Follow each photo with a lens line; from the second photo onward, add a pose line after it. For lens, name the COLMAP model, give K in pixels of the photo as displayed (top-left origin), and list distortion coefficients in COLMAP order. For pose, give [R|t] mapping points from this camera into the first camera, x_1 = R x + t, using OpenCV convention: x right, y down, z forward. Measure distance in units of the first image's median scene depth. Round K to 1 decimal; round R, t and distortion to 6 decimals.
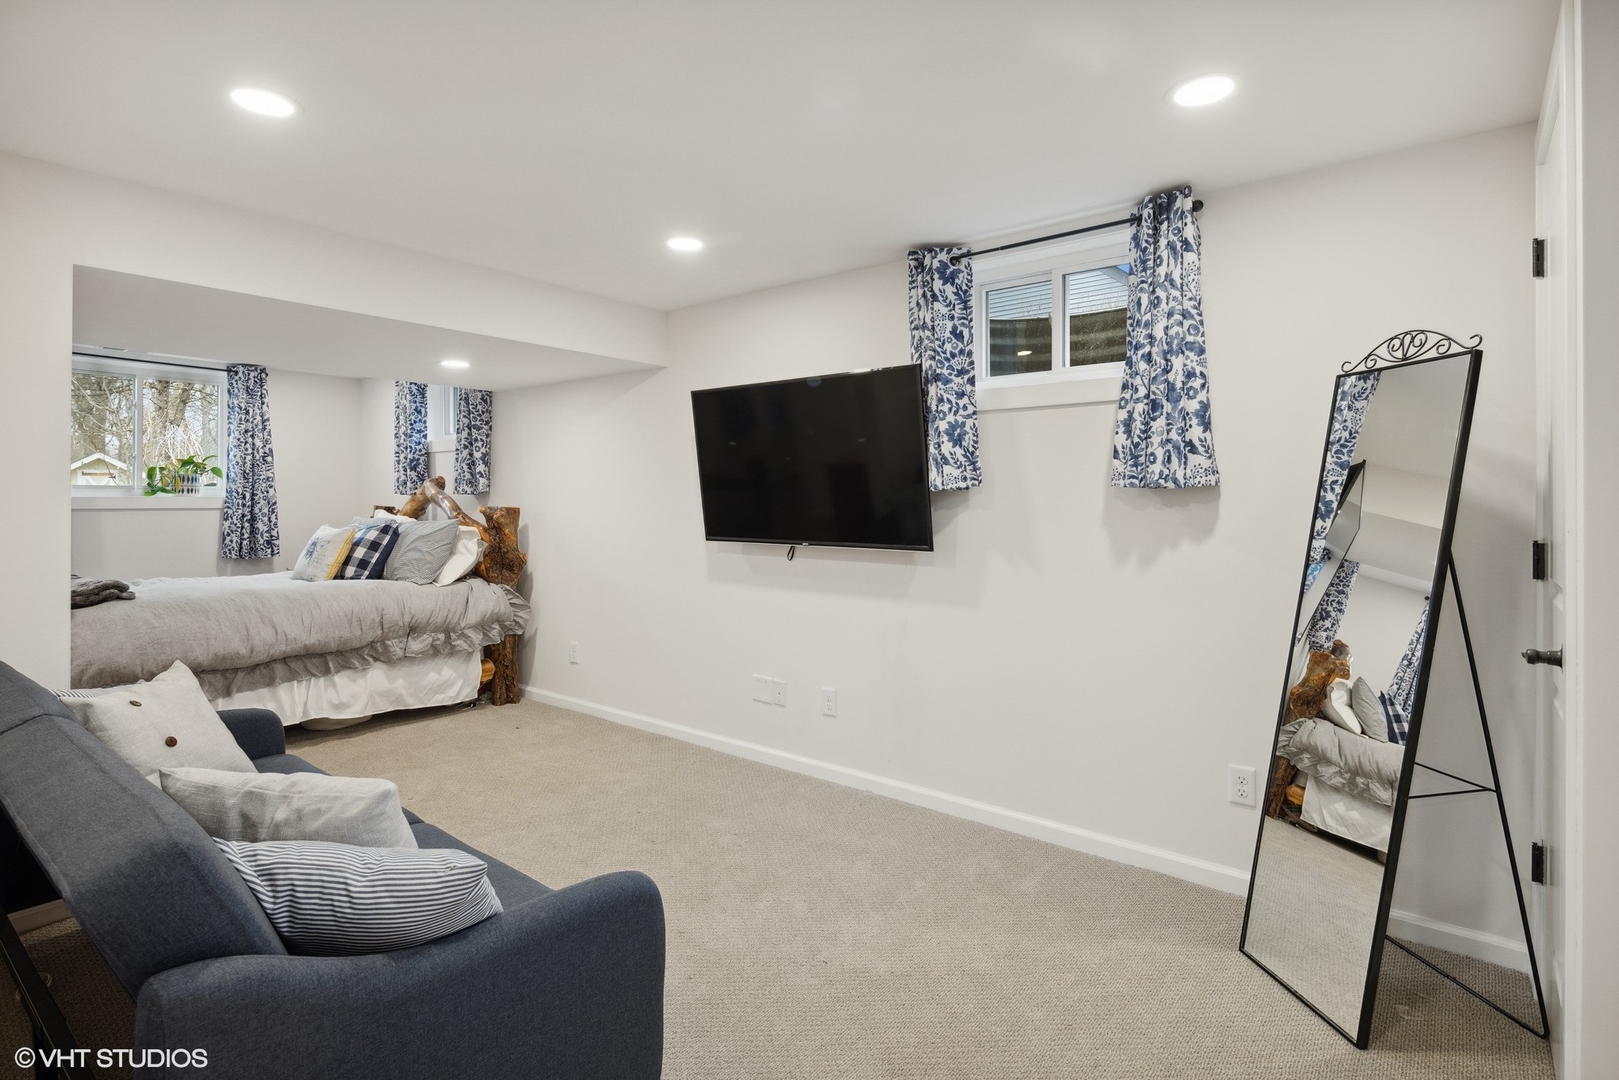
lens RADIAL K [[809.6, 0, 809.5], [0, 809.6, 500.7], [0, 0, 1]] dist [-0.000271, -0.000026]
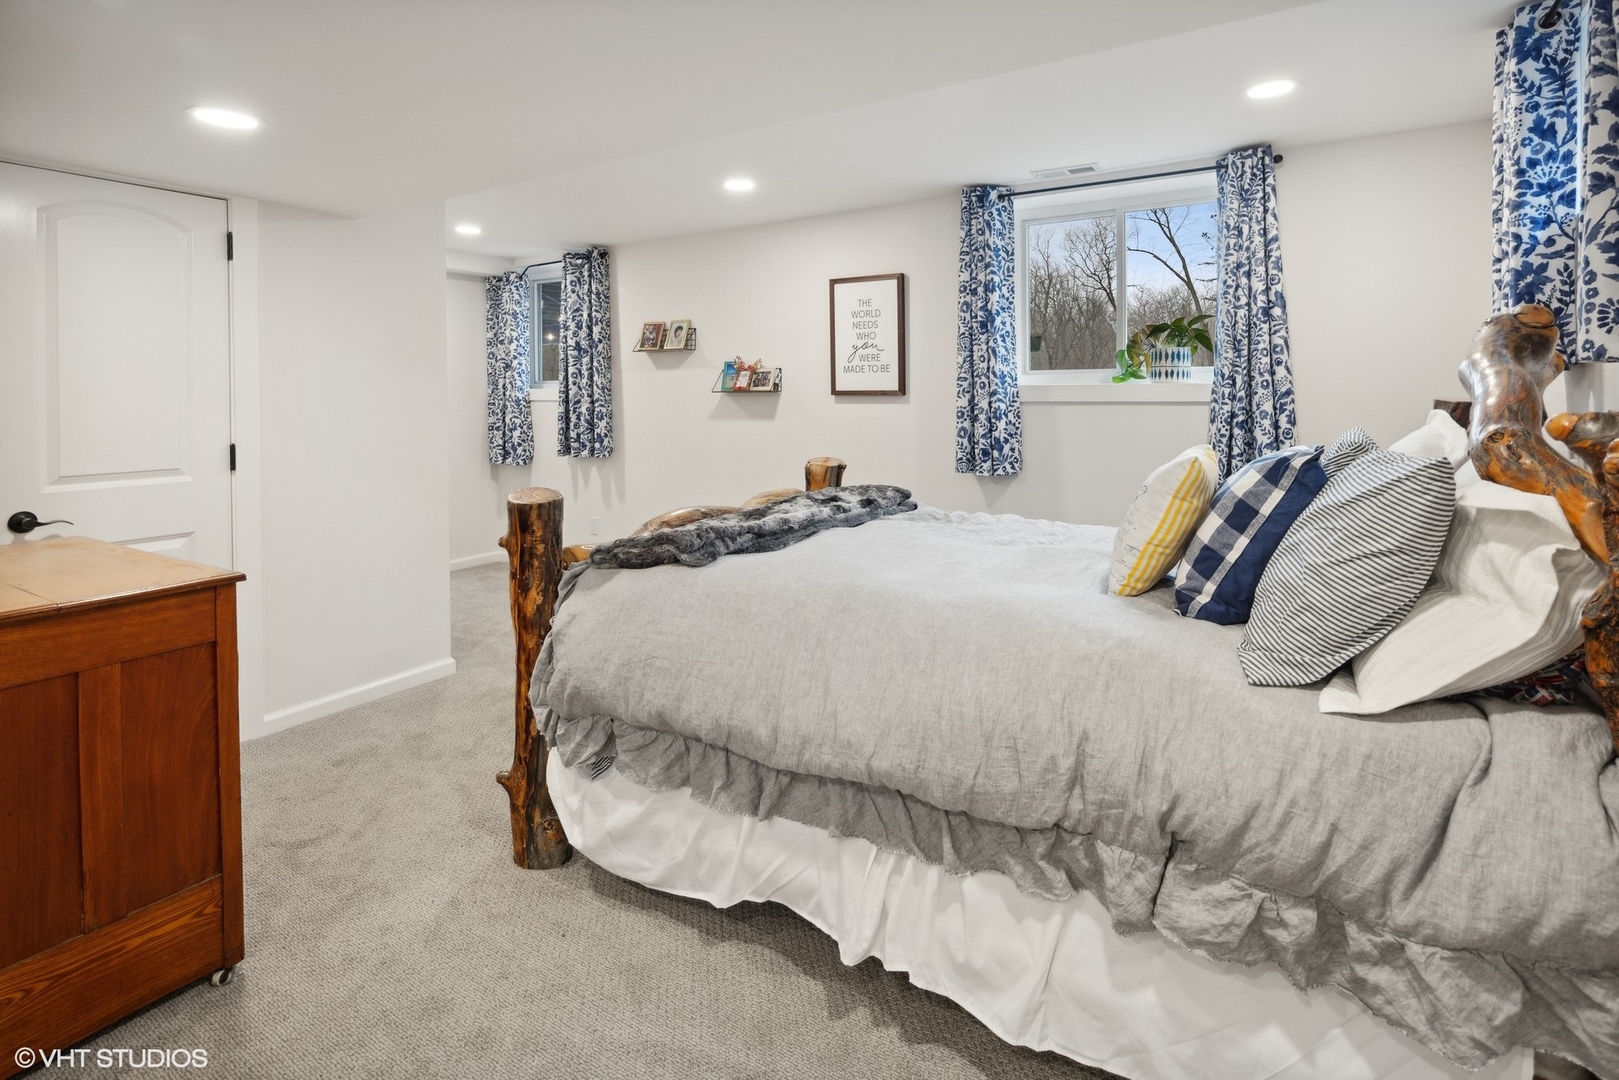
lens RADIAL K [[799.6, 0, 809.8], [0, 799.6, 404.5], [0, 0, 1]] dist [-0.002958, -0.000622]
pose [[0.118786, 0.012877, -0.992836, -0.177978], [0.005276, 0.999894, 0.013600, 0.001566], [0.992906, -0.006854, 0.118705, 0.644423]]
